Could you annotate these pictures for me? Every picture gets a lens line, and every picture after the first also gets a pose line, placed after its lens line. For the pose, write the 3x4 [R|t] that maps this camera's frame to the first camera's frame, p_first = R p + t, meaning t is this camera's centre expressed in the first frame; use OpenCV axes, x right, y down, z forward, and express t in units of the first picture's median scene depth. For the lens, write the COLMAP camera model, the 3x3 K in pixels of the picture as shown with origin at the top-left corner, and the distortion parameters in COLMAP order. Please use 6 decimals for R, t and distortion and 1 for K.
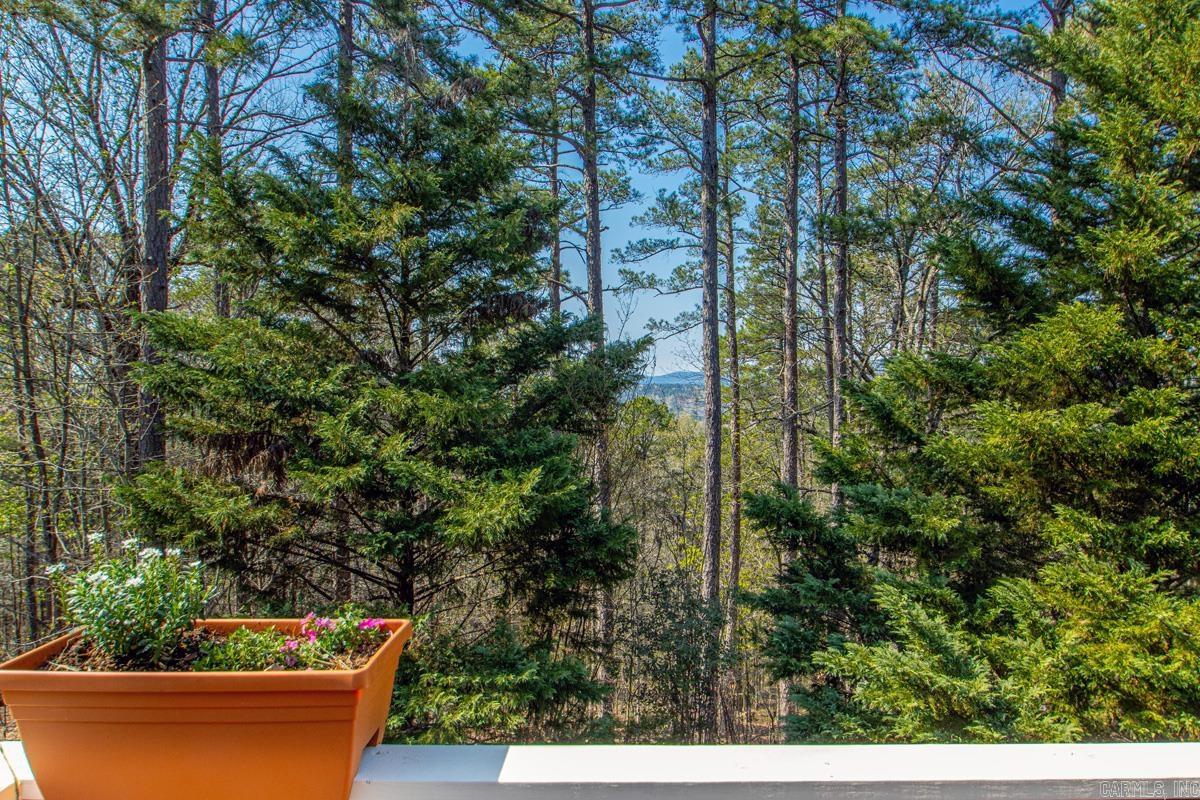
lens RADIAL K [[873.6, 0, 604.3], [0, 873.6, 390.3], [0, 0, 1]] dist [-0.002773, -0.000822]
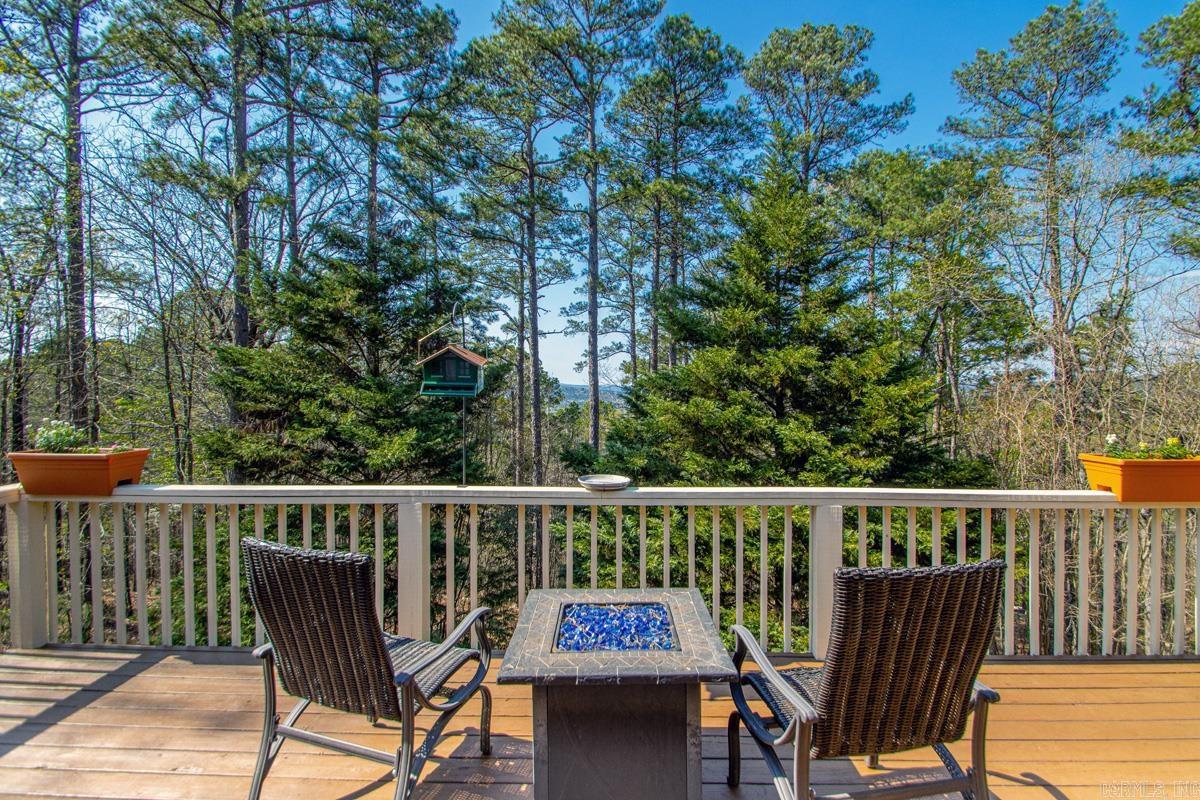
lens RADIAL K [[567.3, 0, 610.6], [0, 567.3, 399.0], [0, 0, 1]] dist [0.010553, -0.016178]
pose [[0.999863, 0.009946, 0.013238, 0.109374], [-0.010025, 0.999932, 0.005942, 0.003463], [-0.013178, -0.006074, 0.999895, -0.083708]]
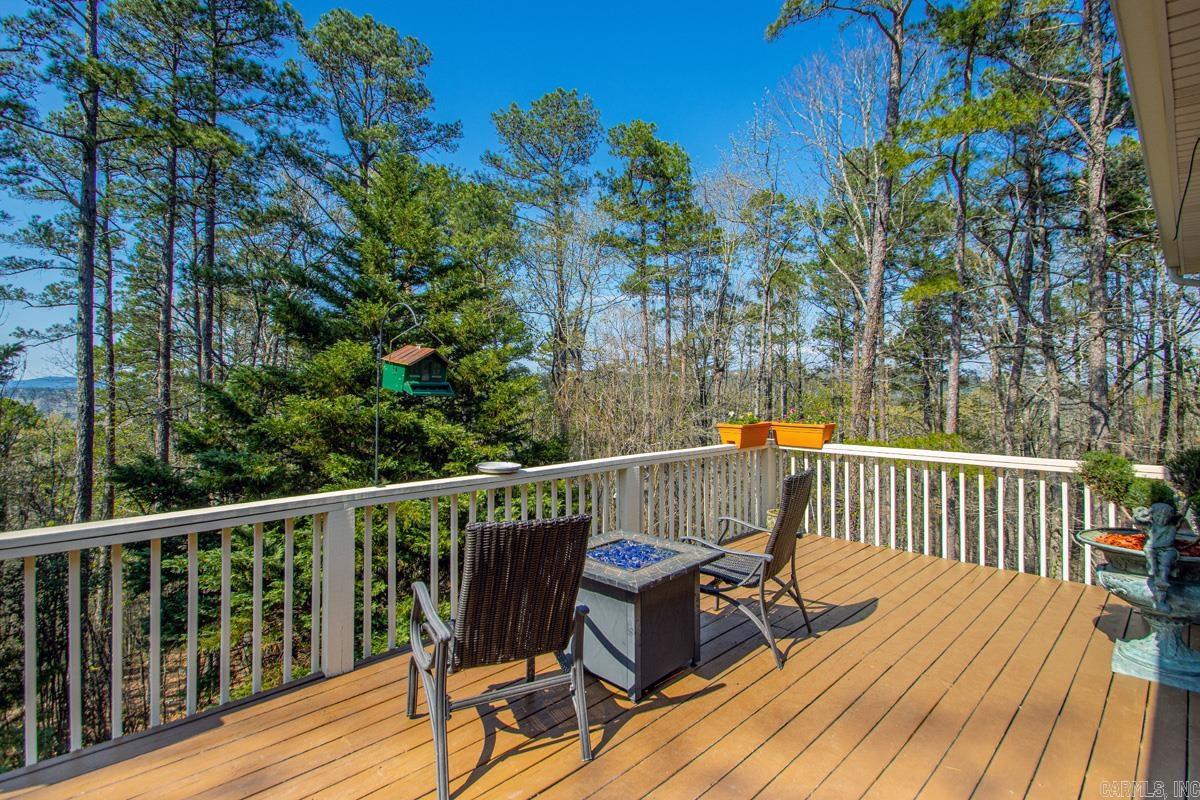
lens RADIAL K [[603.1, 0, 600.4], [0, 603.1, 375.6], [0, 0, 1]] dist [0.004146, -0.013541]
pose [[0.675911, 0.021359, 0.736673, -0.007236], [0.001090, 0.999550, -0.029980, 0.004029], [-0.736982, 0.021066, 0.675584, -0.080690]]
